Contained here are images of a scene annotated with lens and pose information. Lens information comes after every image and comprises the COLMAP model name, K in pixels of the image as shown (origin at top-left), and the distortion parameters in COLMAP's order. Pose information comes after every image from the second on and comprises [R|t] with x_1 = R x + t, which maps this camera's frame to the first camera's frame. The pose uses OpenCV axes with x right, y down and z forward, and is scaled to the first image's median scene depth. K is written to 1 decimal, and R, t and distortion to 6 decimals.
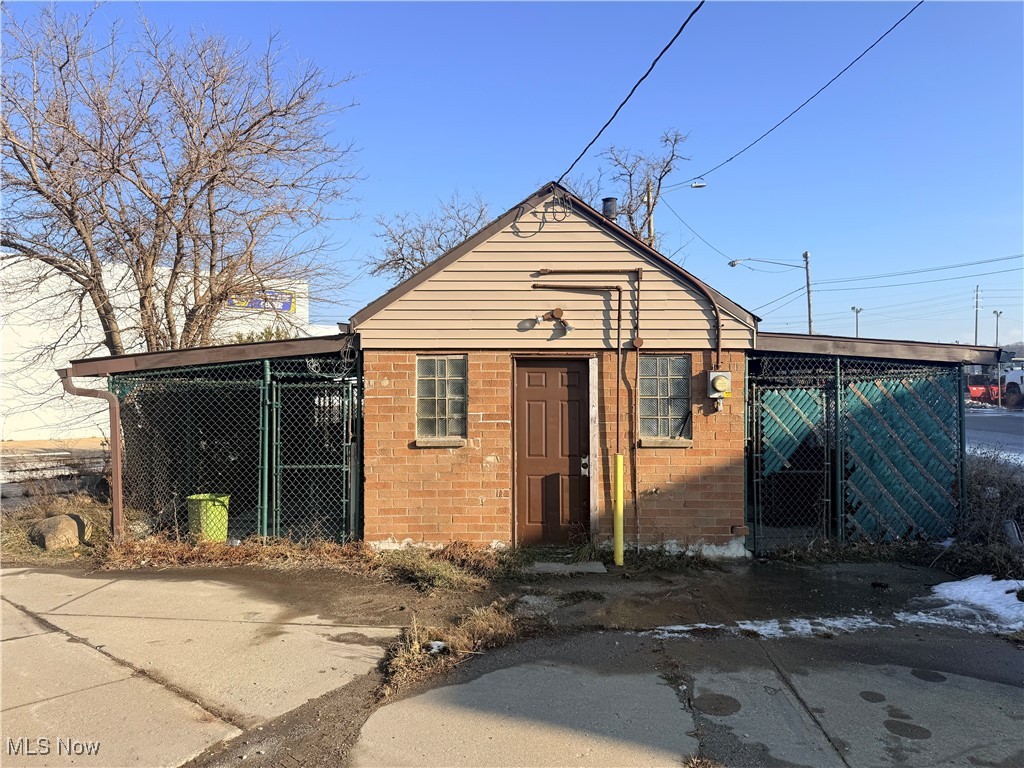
lens RADIAL K [[720.2, 0, 512.0], [0, 720.2, 384.0], [0, 0, 1]] dist [0.066276, -0.120785]
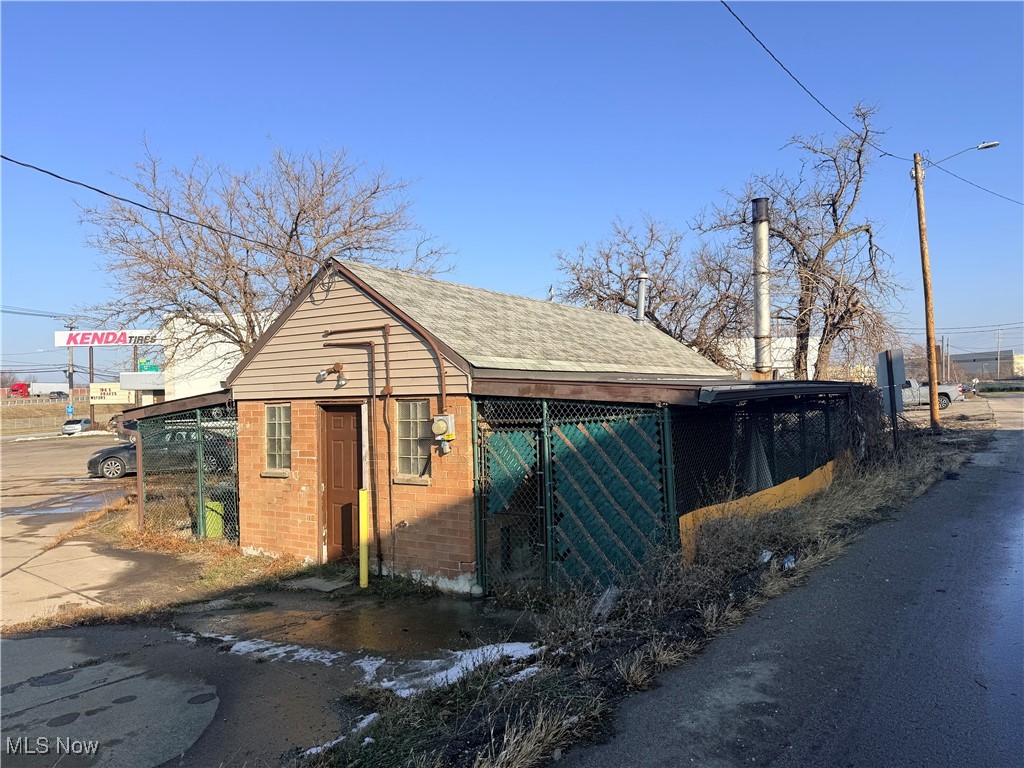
lens RADIAL K [[720.2, 0, 512.0], [0, 720.2, 384.0], [0, 0, 1]] dist [0.066276, -0.120785]
pose [[0.847325, -0.031343, -0.530148, 0.928563], [0.028192, 0.999504, -0.014032, -0.045495], [0.530325, -0.003056, 0.847789, 0.149176]]
